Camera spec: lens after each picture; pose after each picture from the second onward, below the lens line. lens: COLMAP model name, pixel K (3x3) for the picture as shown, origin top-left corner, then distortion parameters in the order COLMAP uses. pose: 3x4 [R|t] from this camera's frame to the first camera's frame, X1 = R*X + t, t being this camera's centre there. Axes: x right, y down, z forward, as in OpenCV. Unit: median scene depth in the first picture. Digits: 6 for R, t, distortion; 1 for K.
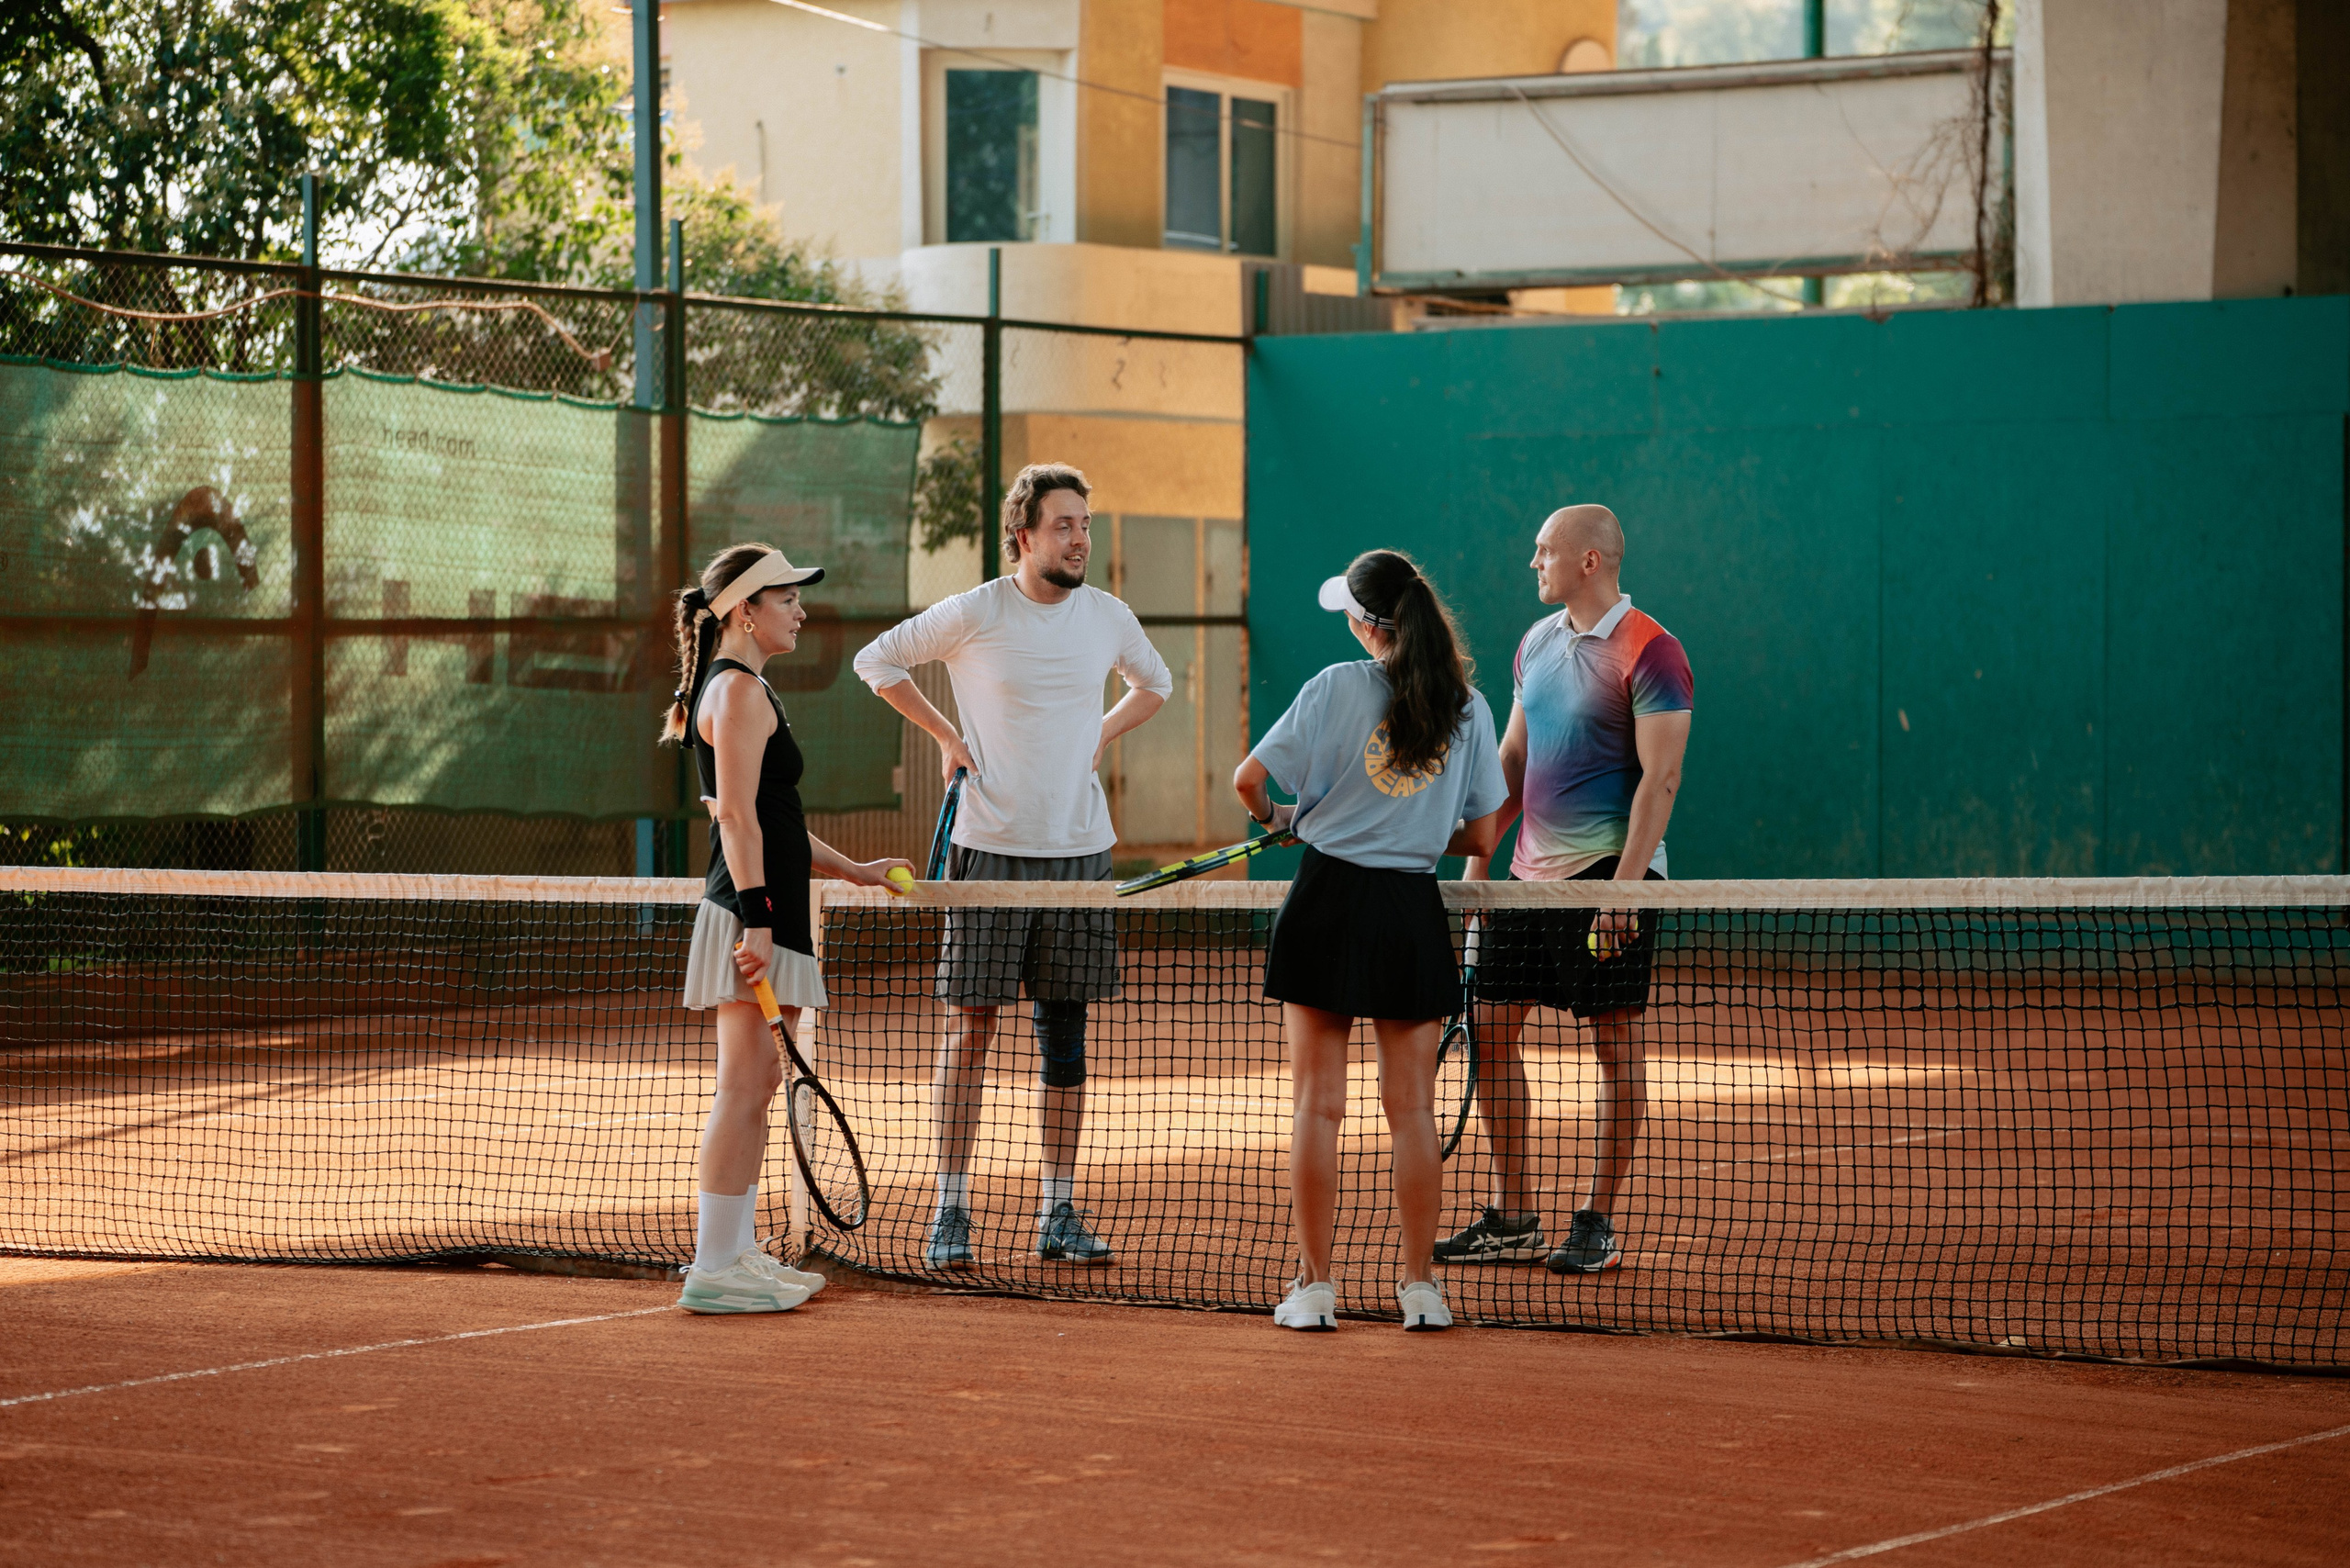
lens RADIAL K [[6573.5, 0, 1175.7], [0, 6573.5, 785.5], [0, 0, 1]] dist [0.523847, 0.000000]
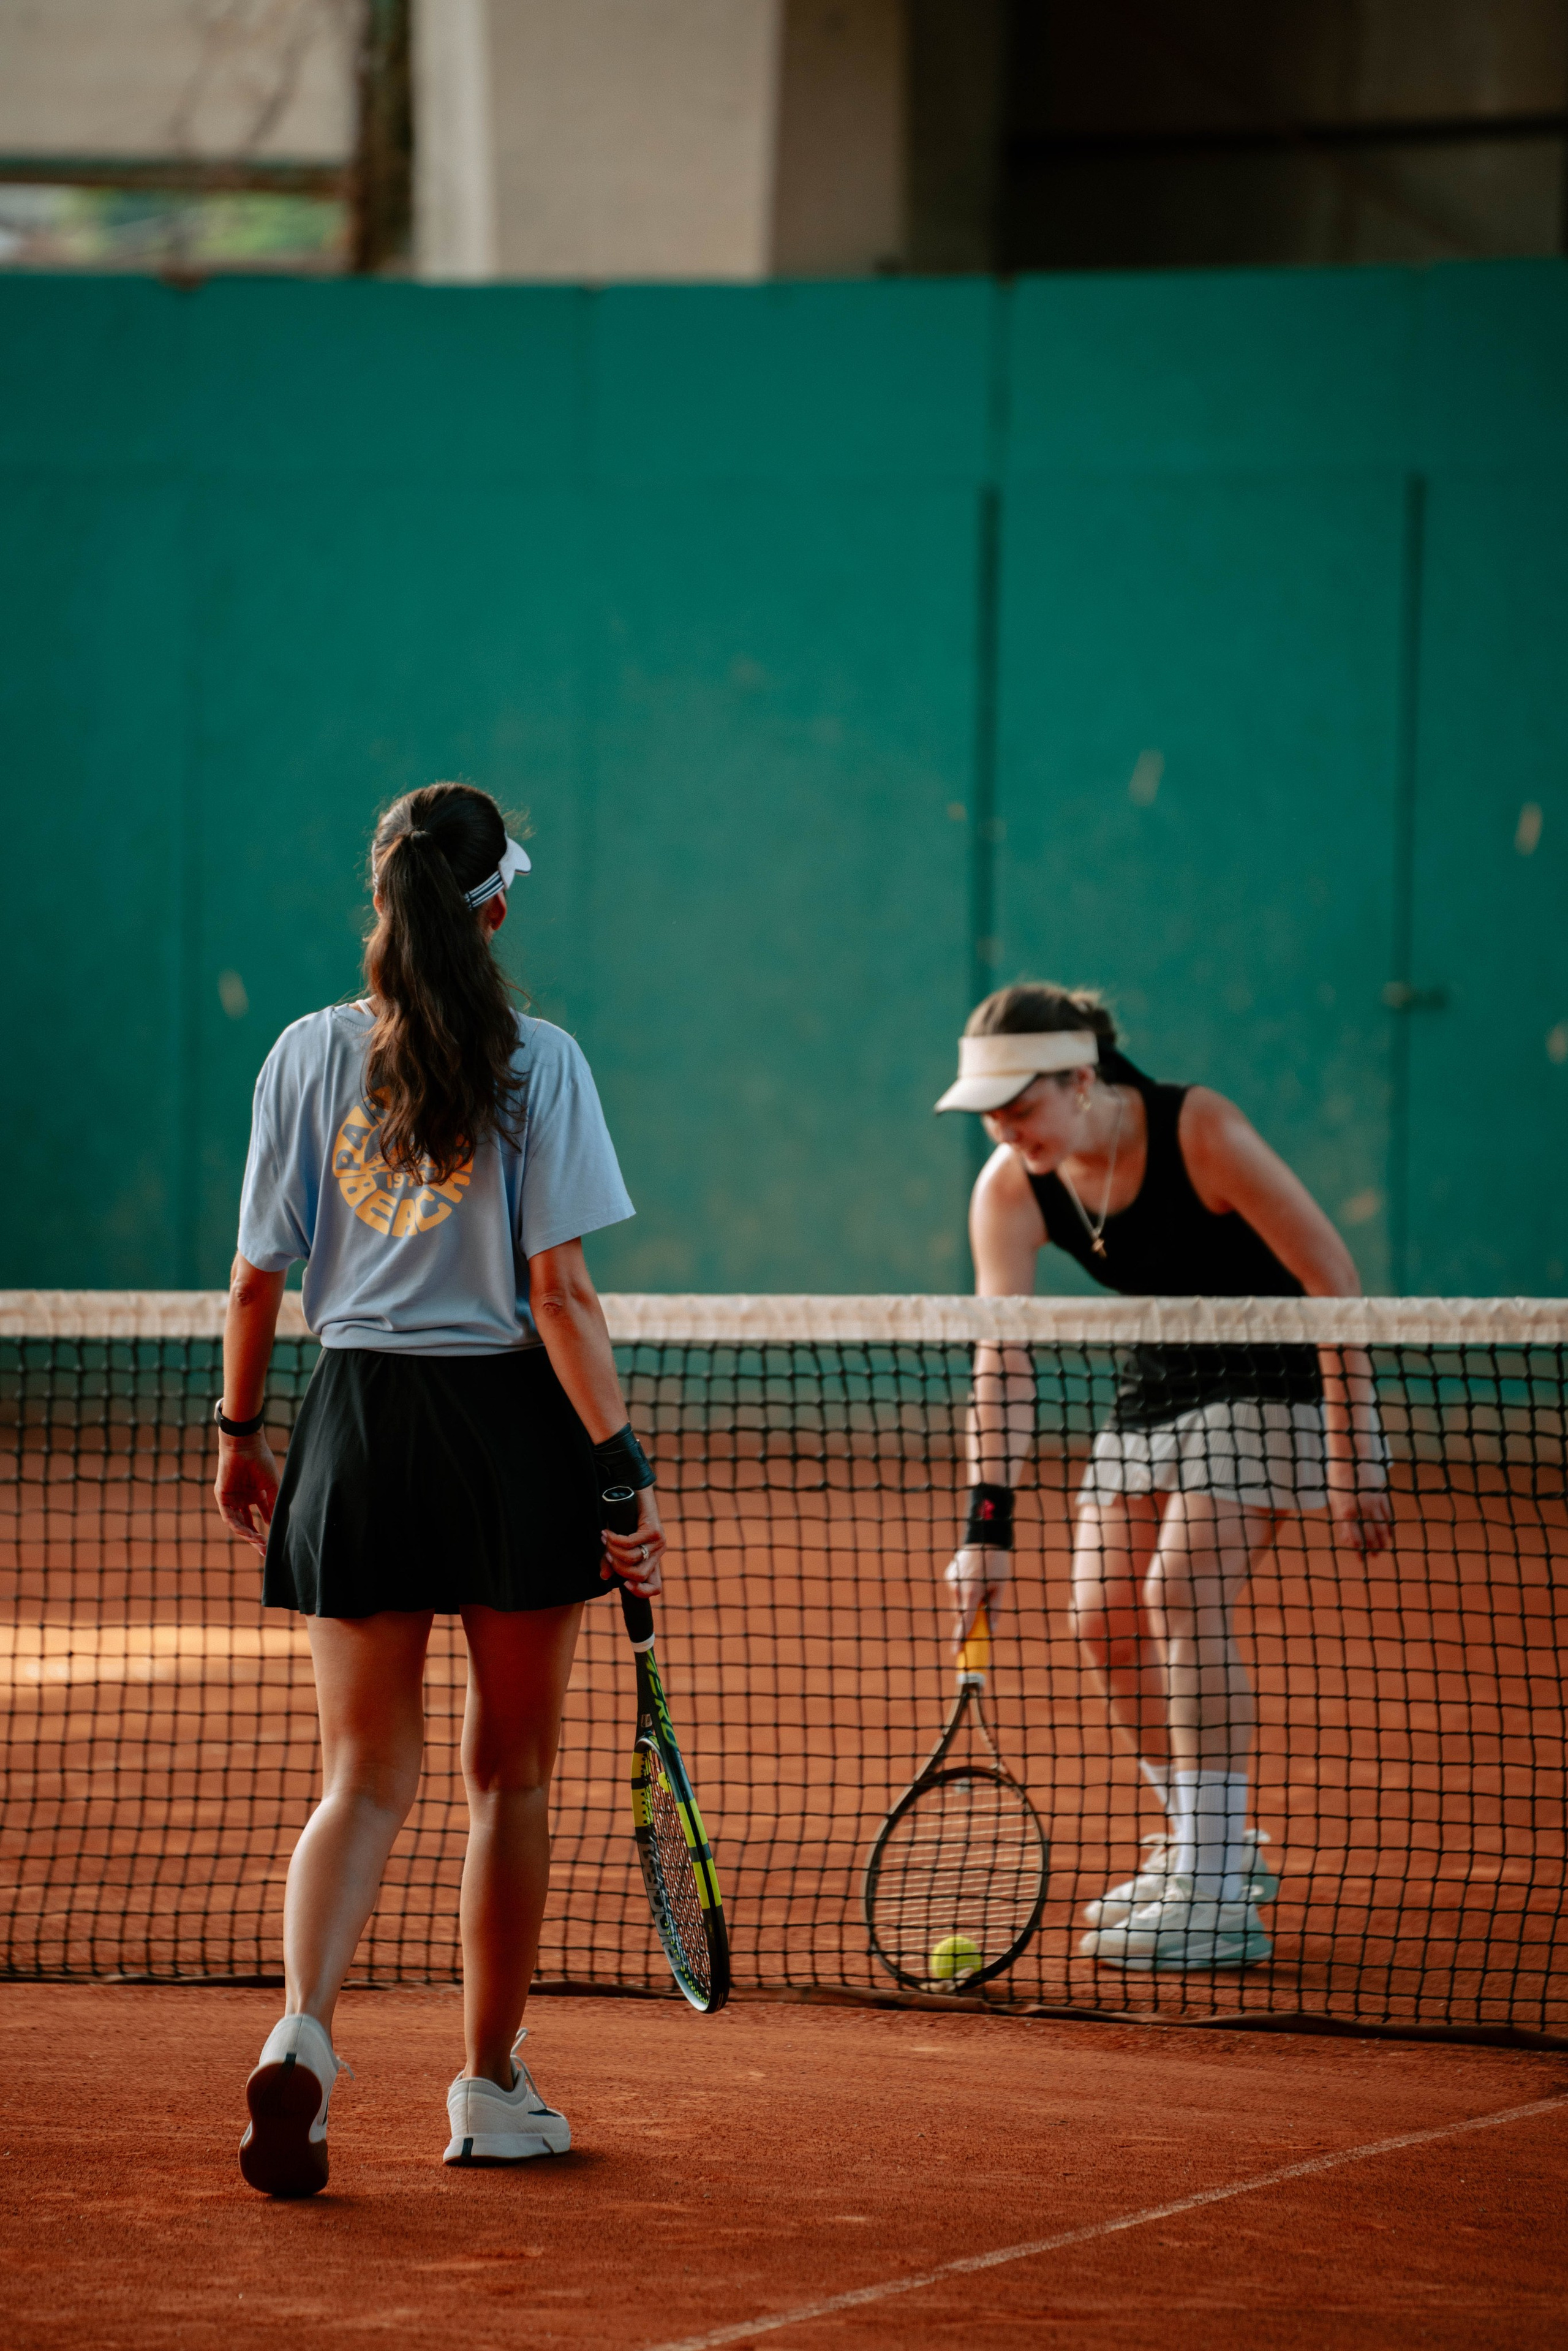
lens RADIAL K [[11473.2, 0, 782.4], [0, 11473.2, 1180.8], [0, 0, 1]] dist [3.780847, 0.000000]
pose [[0.987130, 0.013079, 0.159386, -0.078943], [-0.014248, 0.999879, 0.006191, -0.004943], [-0.159286, -0.008382, 0.987197, -0.157771]]
